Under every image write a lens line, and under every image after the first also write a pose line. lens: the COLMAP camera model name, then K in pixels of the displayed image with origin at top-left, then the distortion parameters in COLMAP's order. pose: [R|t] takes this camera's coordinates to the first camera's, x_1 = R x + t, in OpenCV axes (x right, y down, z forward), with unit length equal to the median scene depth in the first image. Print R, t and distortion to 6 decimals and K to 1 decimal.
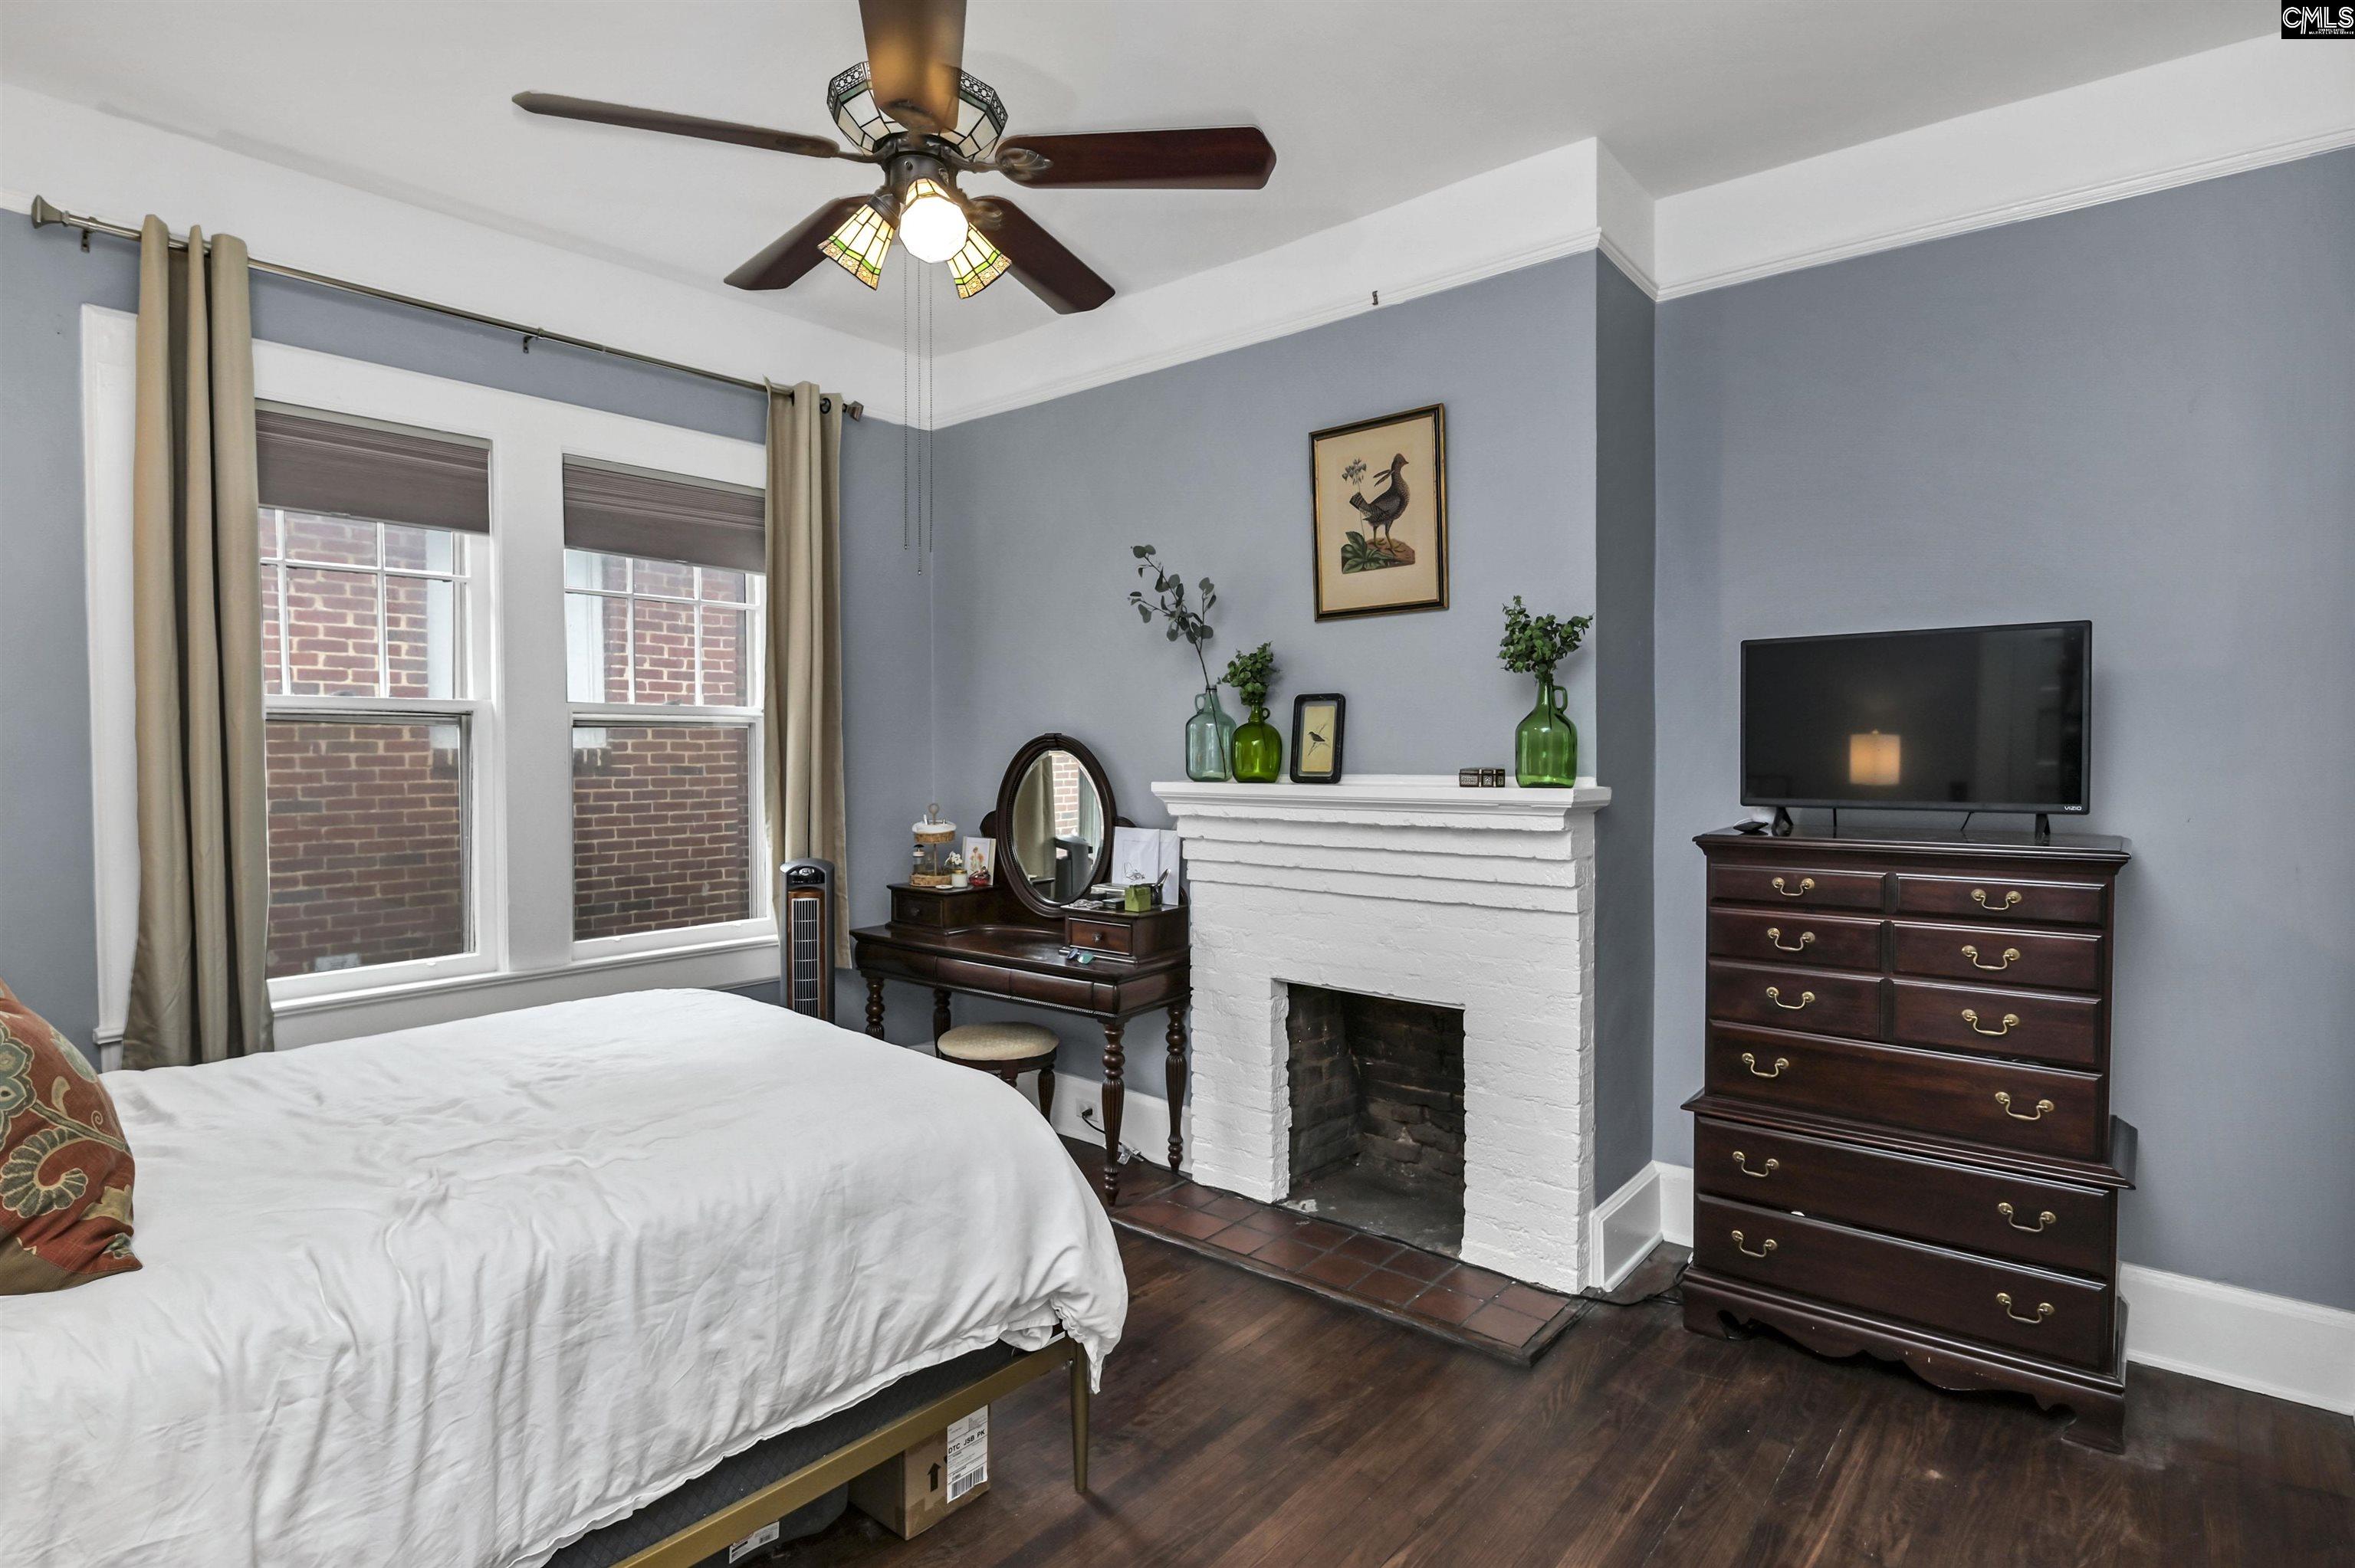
lens RADIAL K [[1183.0, 0, 1184.9], [0, 1183.0, 775.4], [0, 0, 1]] dist [-0.004111, -0.003477]
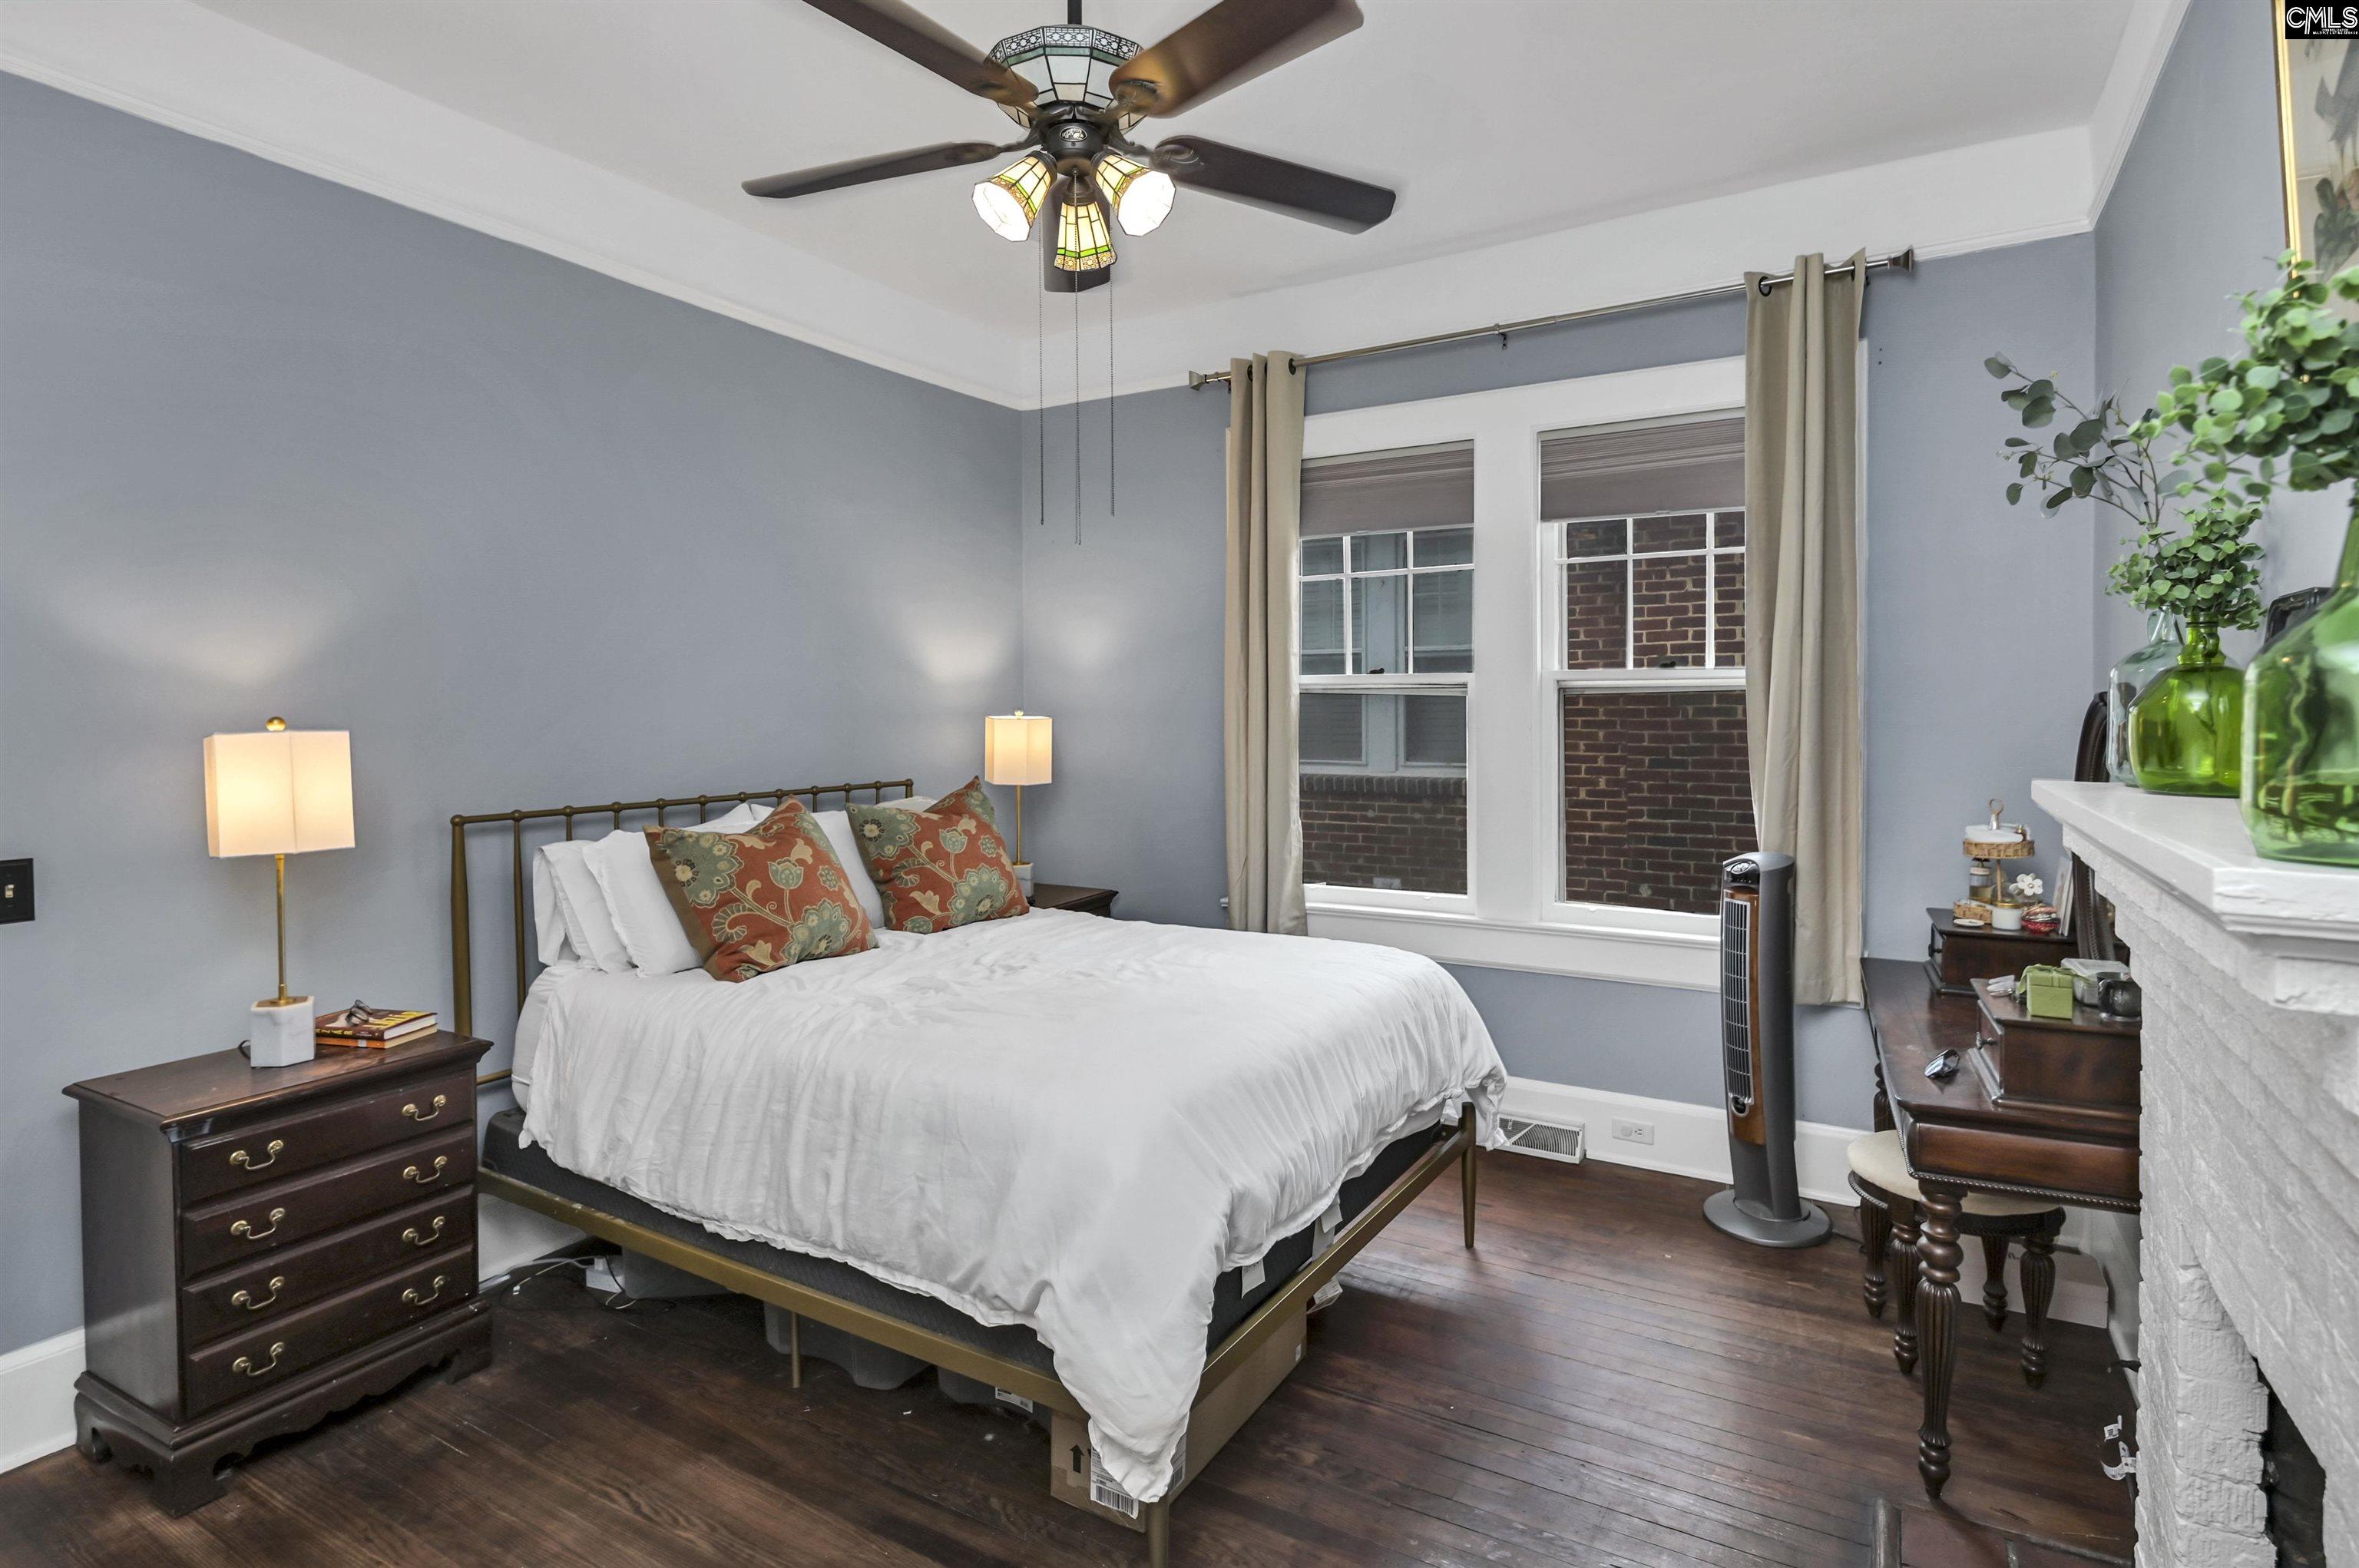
lens RADIAL K [[1185.1, 0, 1232.1], [0, 1185.1, 726.6], [0, 0, 1]] dist [-0.004111, -0.003477]
pose [[0.180208, 0.015158, -0.983512, 0.405311], [-0.023112, 0.999670, 0.011172, -0.016492], [0.983357, 0.020717, 0.180499, 0.490198]]
